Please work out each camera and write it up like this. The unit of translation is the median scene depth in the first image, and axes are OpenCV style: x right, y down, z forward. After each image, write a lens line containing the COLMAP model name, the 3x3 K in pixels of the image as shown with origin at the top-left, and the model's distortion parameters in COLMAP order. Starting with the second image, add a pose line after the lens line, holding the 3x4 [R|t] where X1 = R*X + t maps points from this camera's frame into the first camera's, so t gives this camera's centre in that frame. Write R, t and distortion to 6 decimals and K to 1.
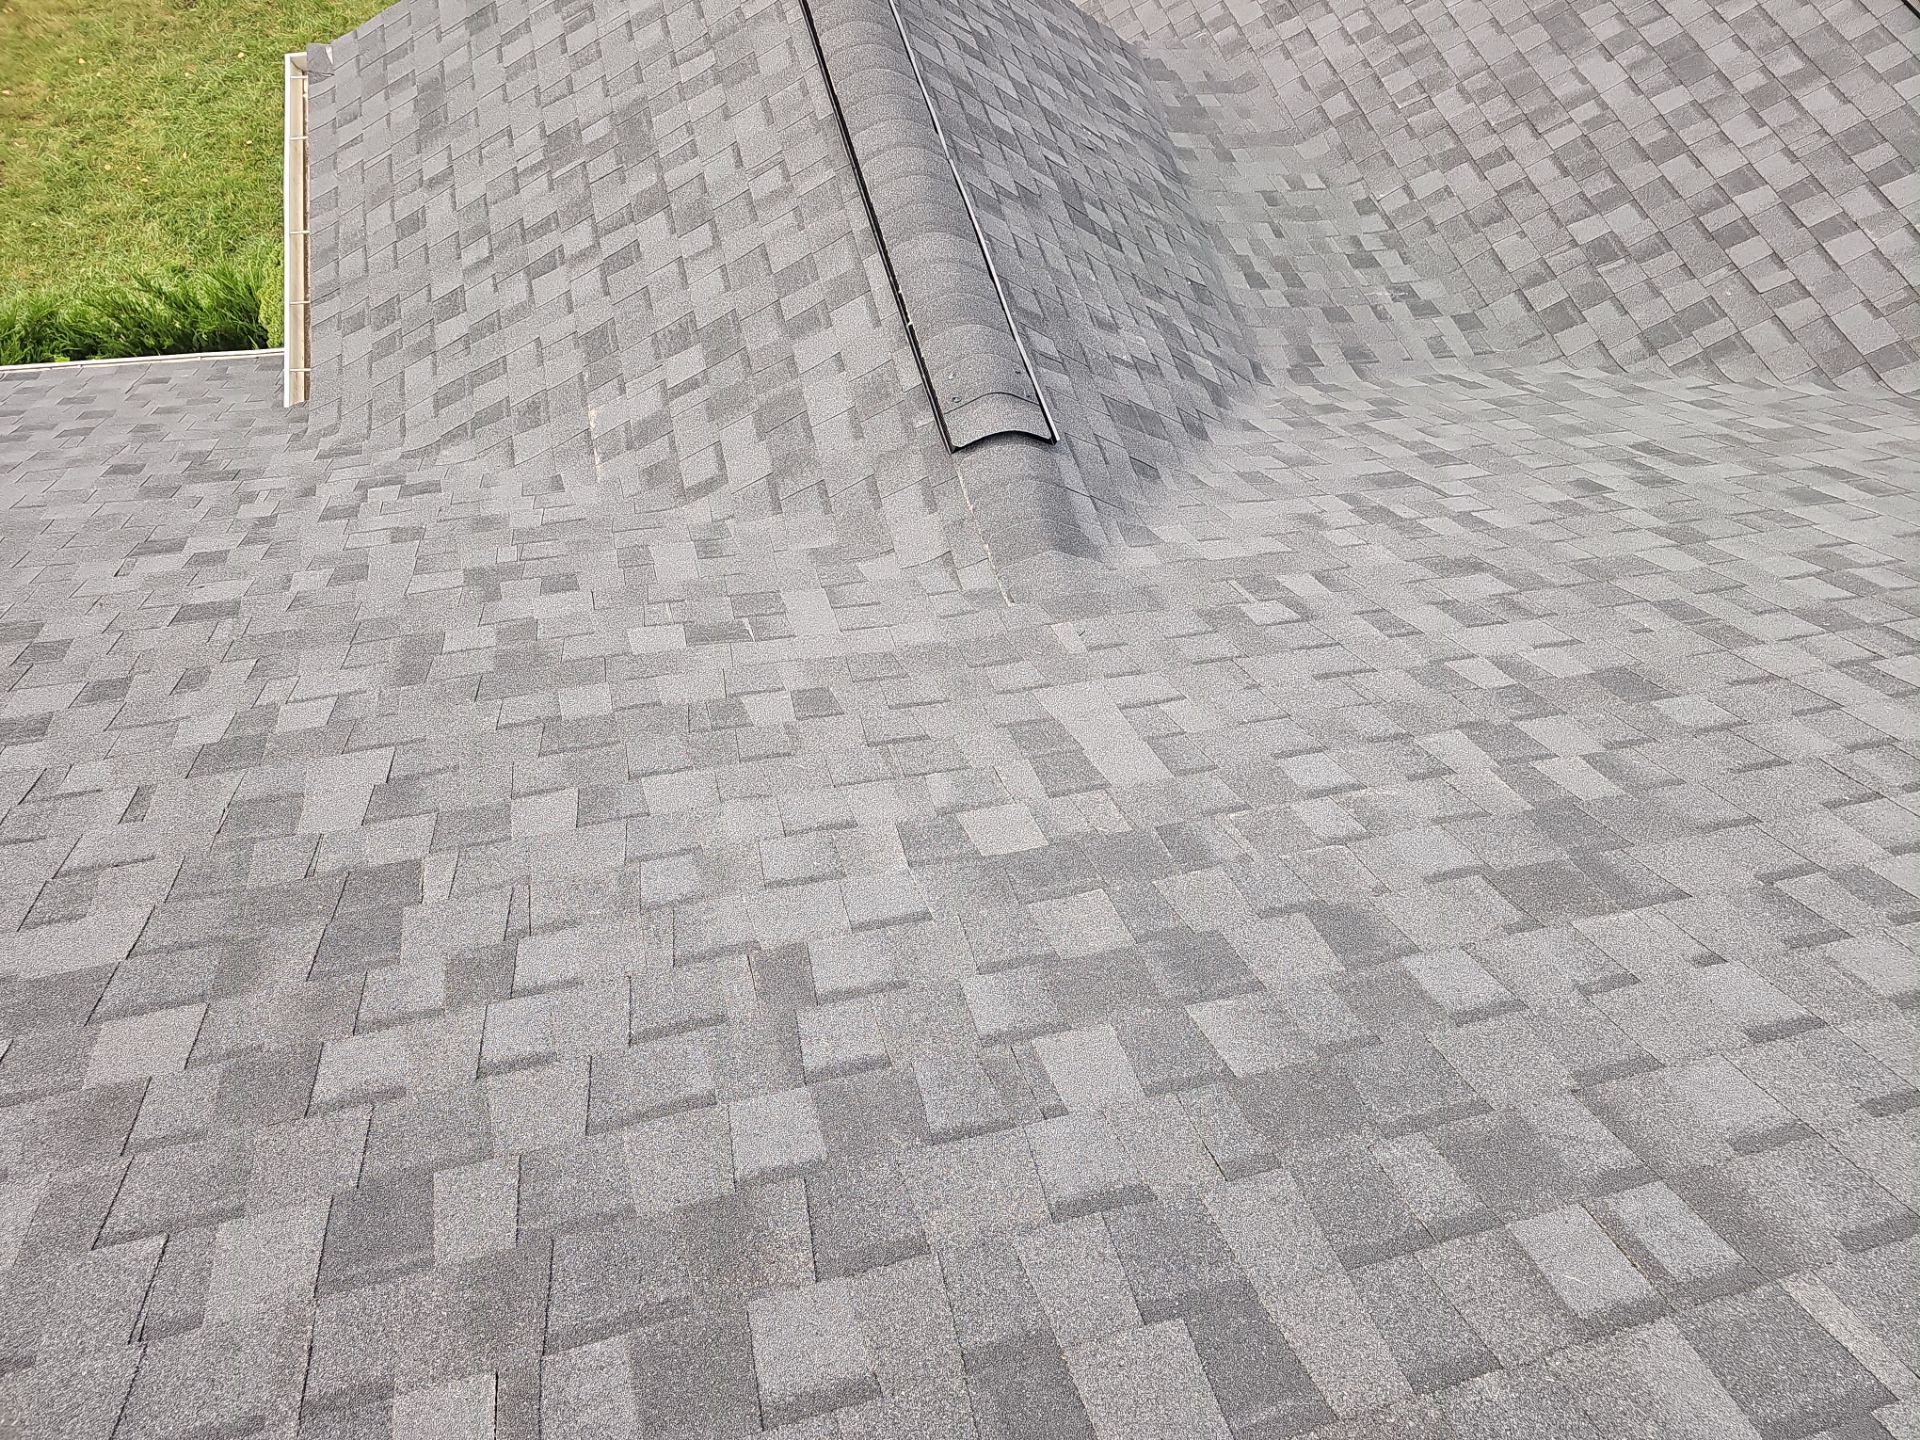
lens RADIAL K [[1269.1, 0, 960.0], [0, 1269.1, 720.0], [0, 0, 1]] dist [0.044319, -0.032101]
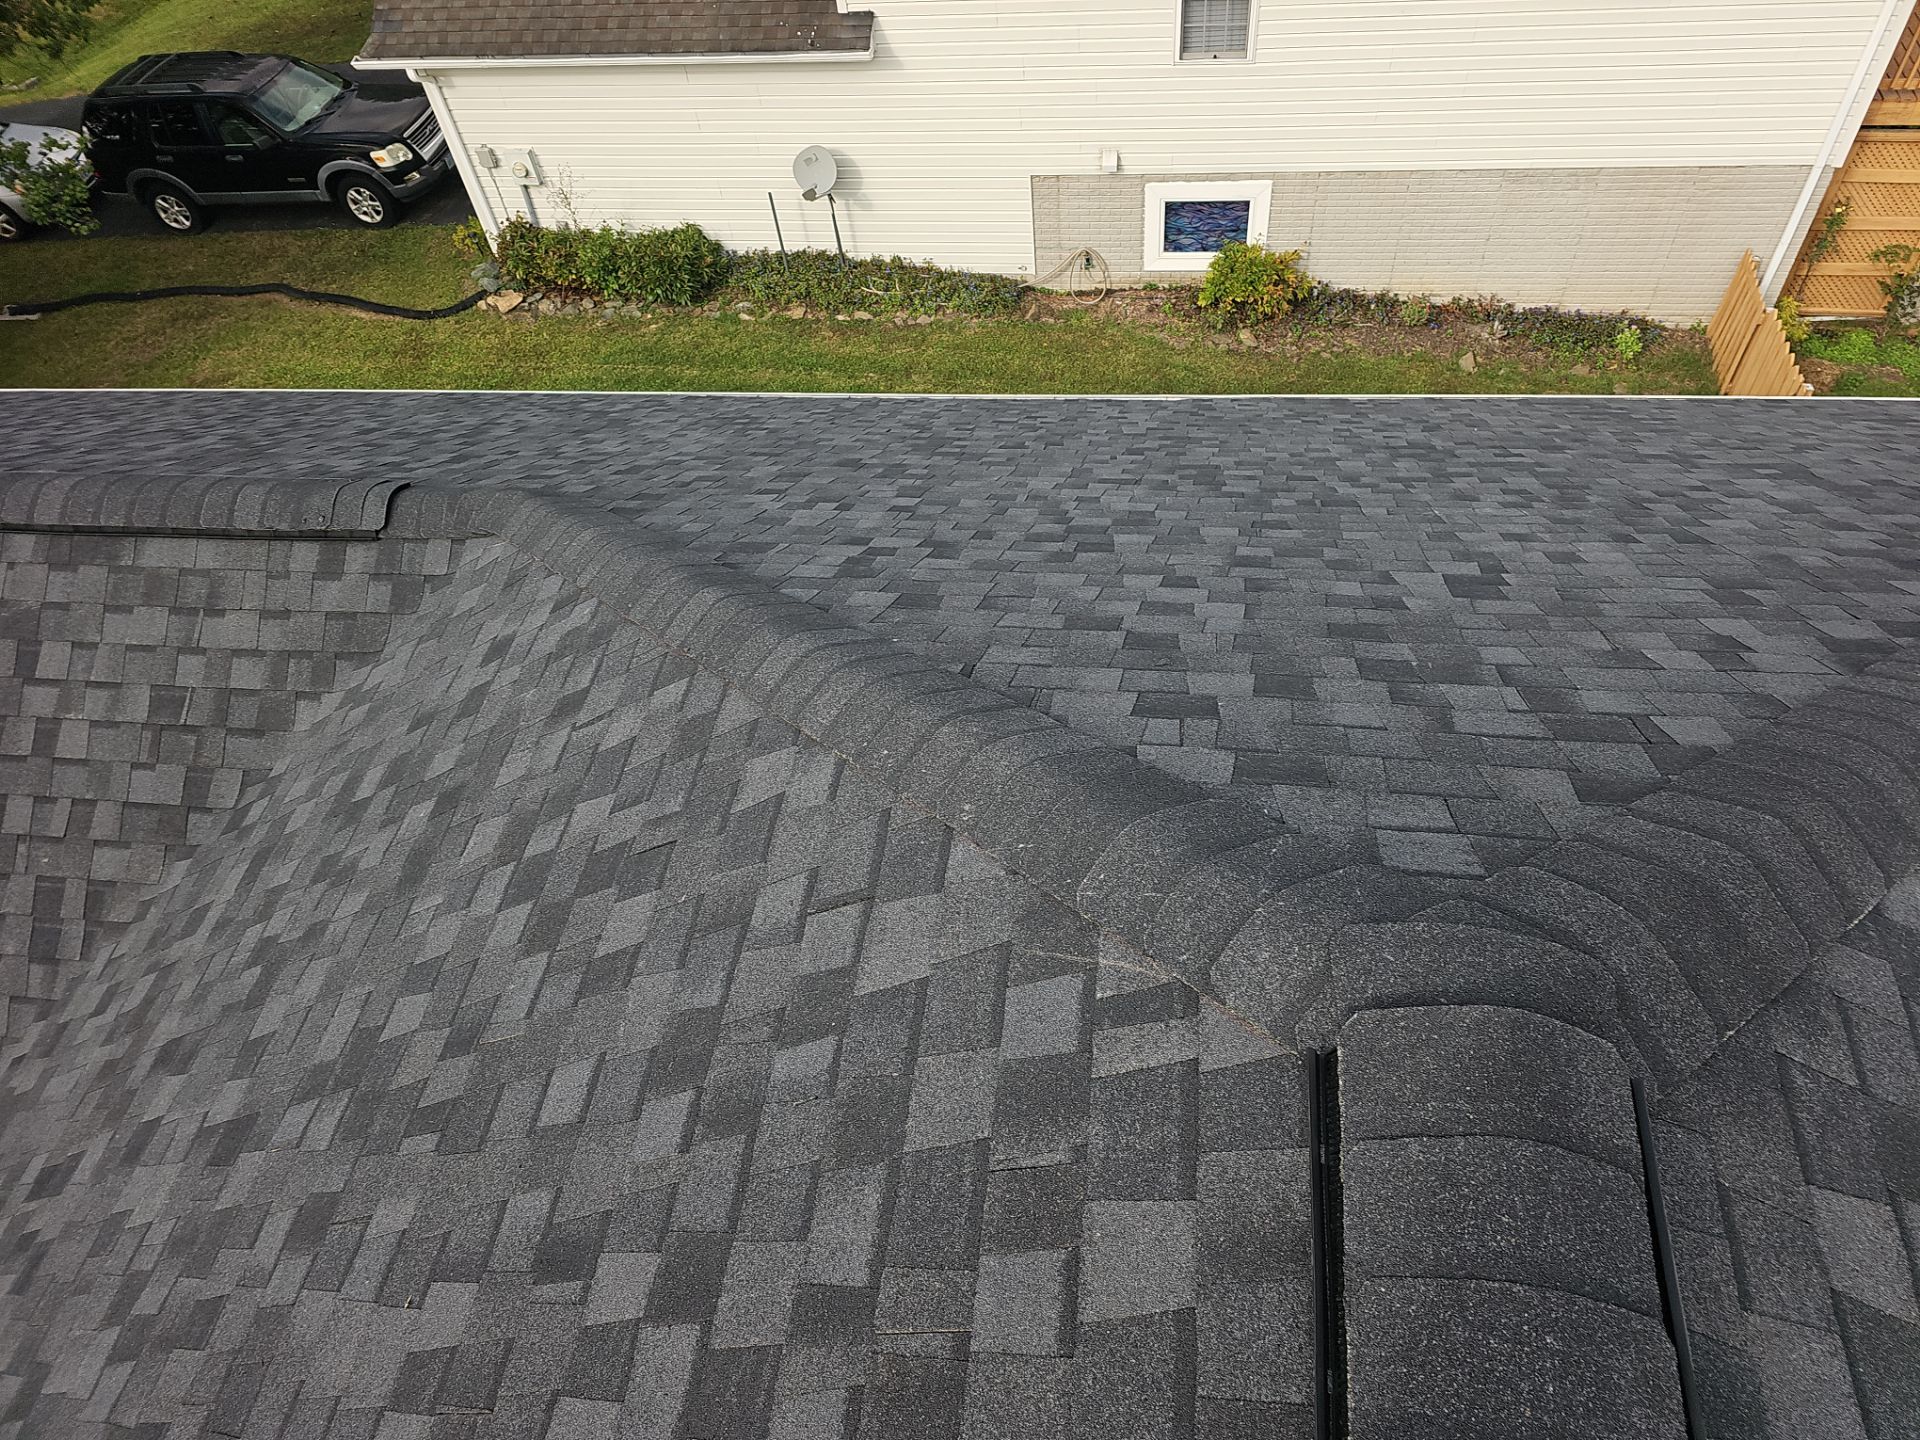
lens RADIAL K [[1292.1, 0, 971.2], [0, 1292.1, 725.8], [0, 0, 1]] dist [0.057440, -0.050391]
pose [[0.358253, -0.818906, 0.448383, 0.473598], [0.862343, 0.474294, 0.177228, 0.013280], [-0.357799, 0.323168, 0.876095, -0.047721]]
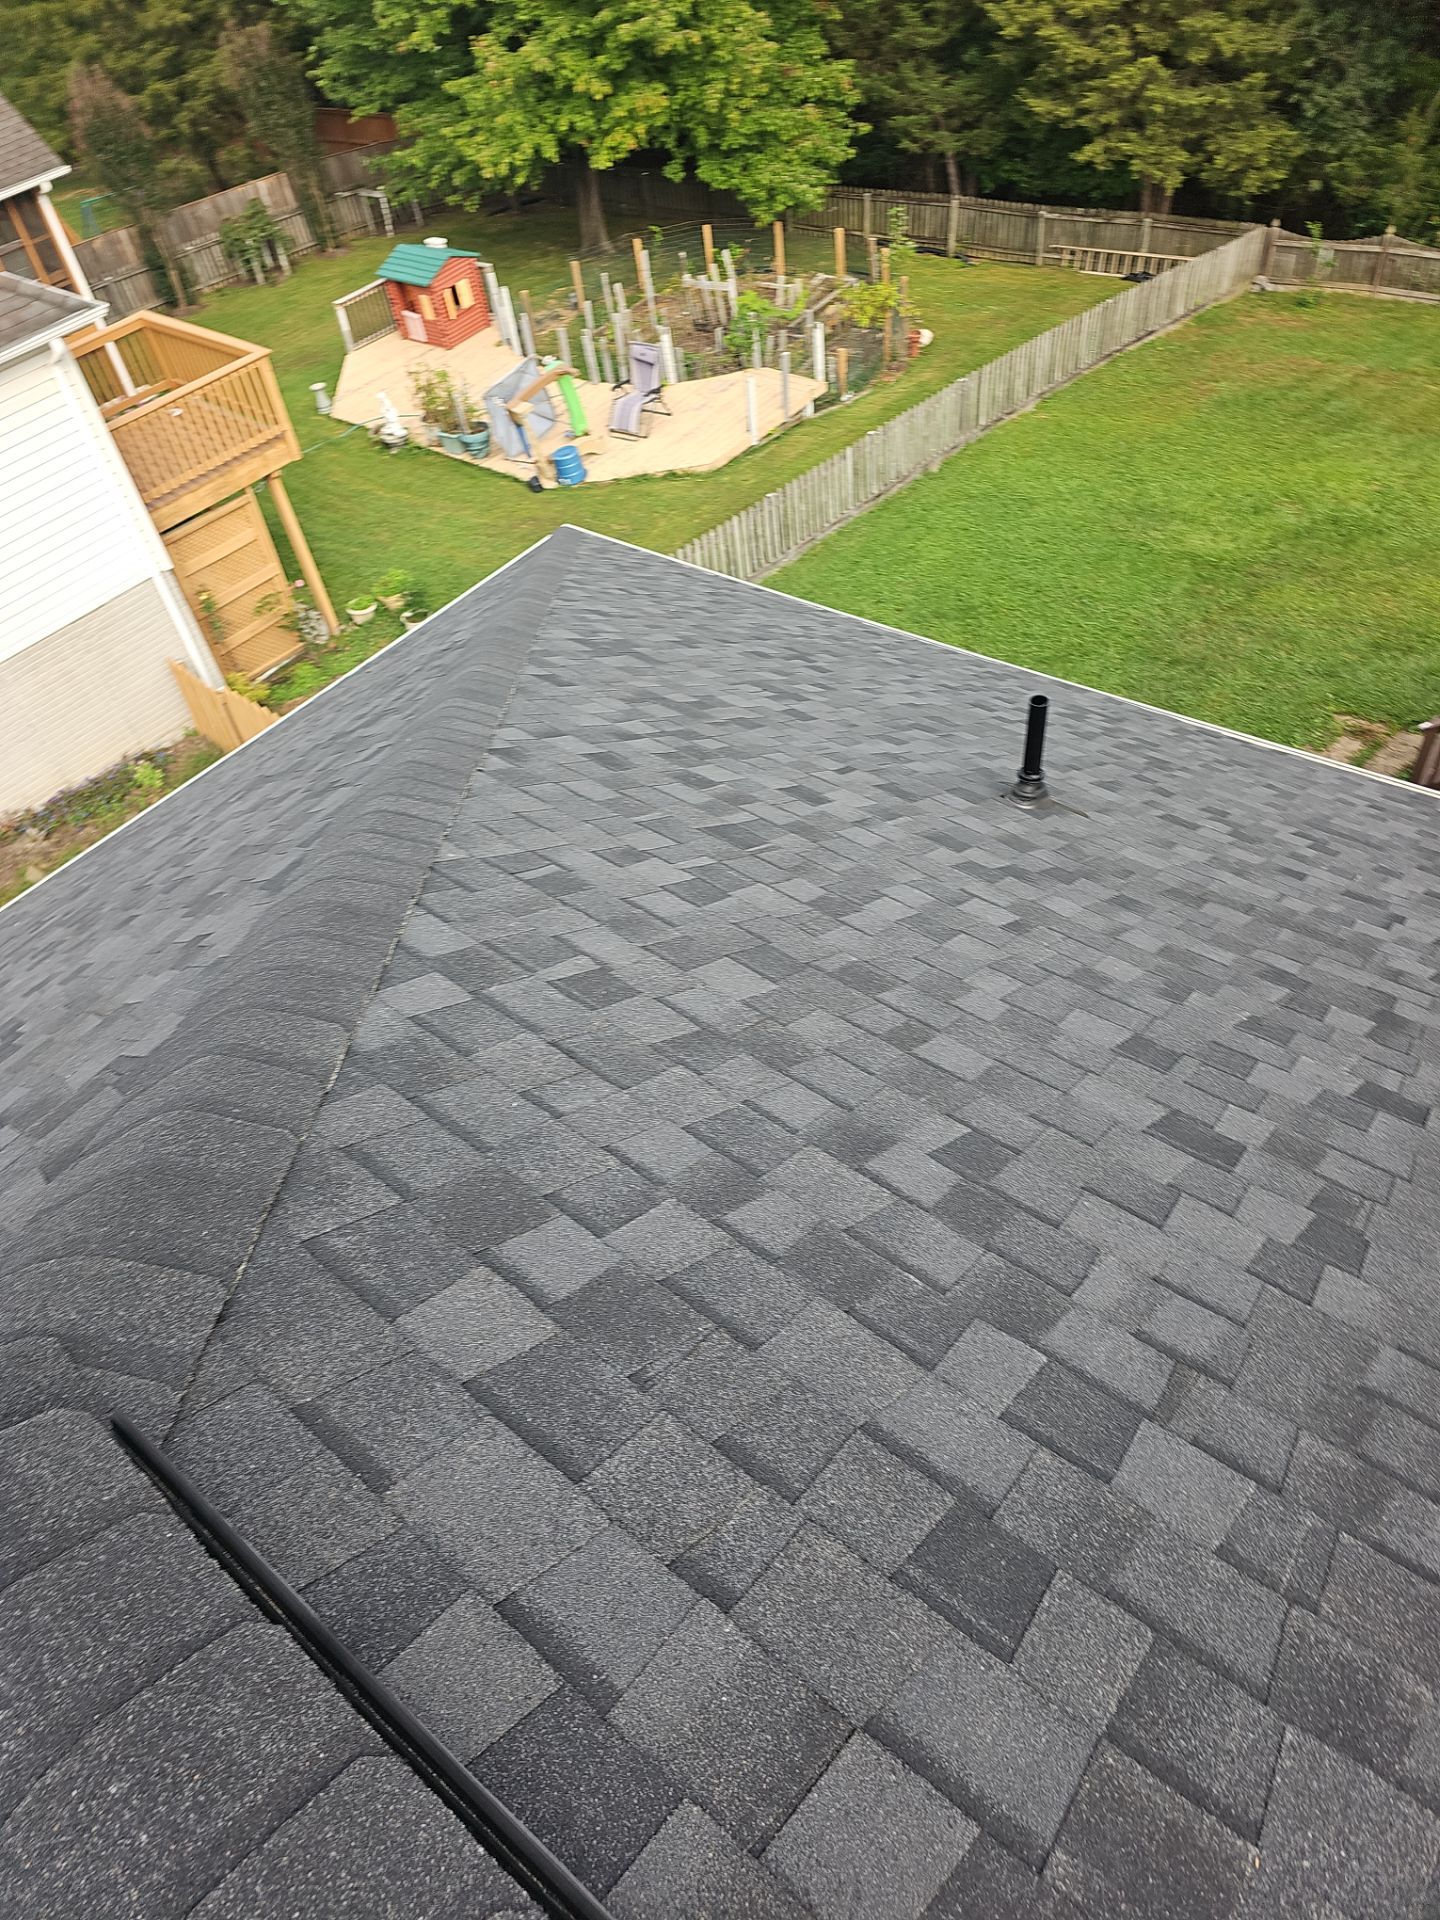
lens RADIAL K [[1273.7, 0, 720.0], [0, 1273.7, 960.0], [0, 0, 1]] dist [0.064716, -0.052109]
pose [[-0.608915, -0.632855, 0.478244, 0.465304], [0.693704, -0.132448, 0.707978, 0.115902], [-0.384705, 0.762858, 0.519663, -0.051530]]
